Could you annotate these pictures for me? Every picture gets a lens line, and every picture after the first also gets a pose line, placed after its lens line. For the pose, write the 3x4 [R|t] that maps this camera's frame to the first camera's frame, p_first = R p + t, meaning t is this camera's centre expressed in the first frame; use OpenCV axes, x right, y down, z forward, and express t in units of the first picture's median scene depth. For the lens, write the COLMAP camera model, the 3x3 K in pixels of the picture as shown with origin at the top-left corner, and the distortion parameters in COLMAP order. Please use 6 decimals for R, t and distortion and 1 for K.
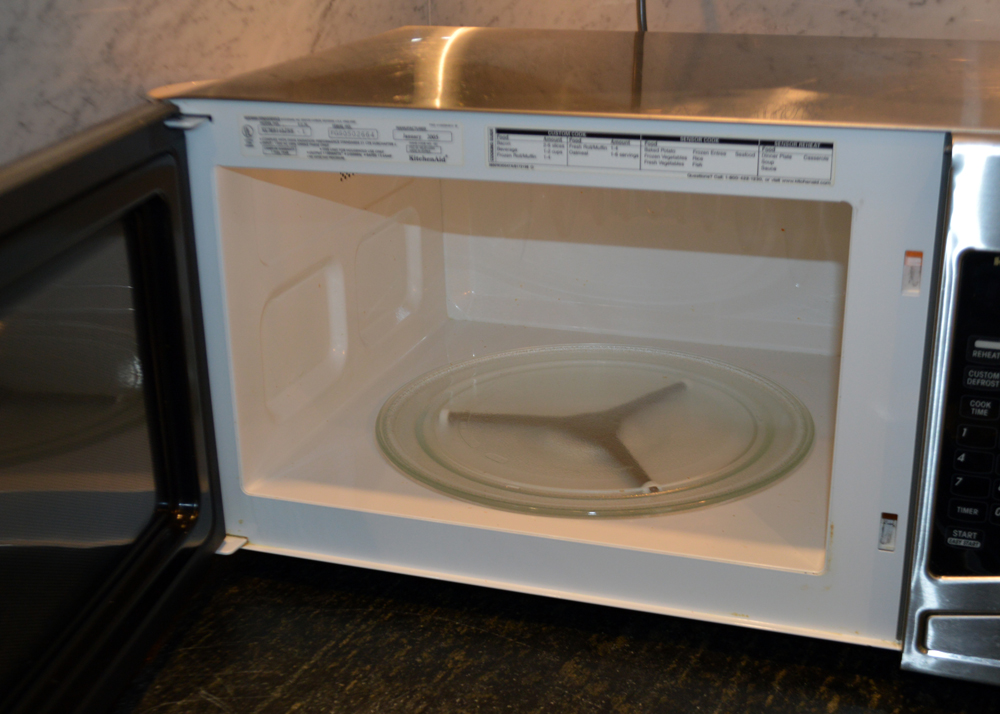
lens RADIAL K [[1383.3, 0, 500.2], [0, 1383.3, 359.8], [0, 0, 1]] dist [-0.042334, 0.000000]
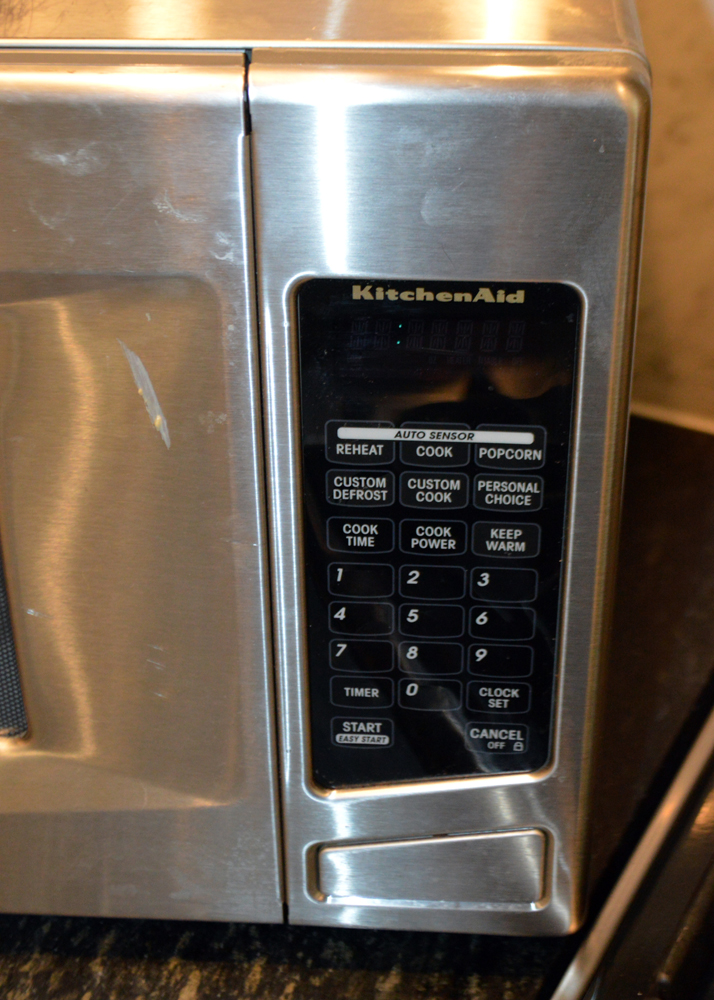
lens RADIAL K [[1713.4, 0, 357.4], [0, 1713.4, 500.3], [0, 0, 1]] dist [0.028055, 0.000000]
pose [[0.968801, -0.137502, 0.206200, 0.178208], [0.087225, 0.967920, 0.235633, -0.126995], [-0.231985, -0.210296, 0.949715, 0.291026]]
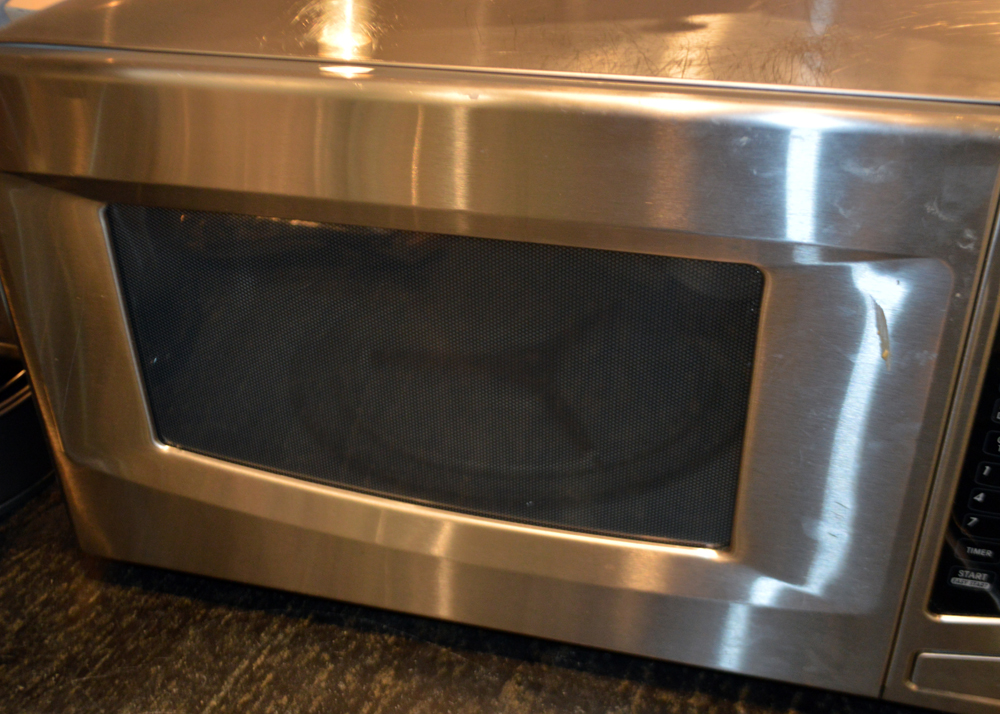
lens RADIAL K [[1113.6, 0, 504.5], [0, 1113.6, 377.1], [0, 0, 1]] dist [-0.021889, 0.000000]
pose [[0.998156, -0.037248, 0.047937, 0.019255], [0.025183, 0.972550, 0.231327, -0.141983], [-0.055238, -0.229693, 0.971694, 0.342548]]
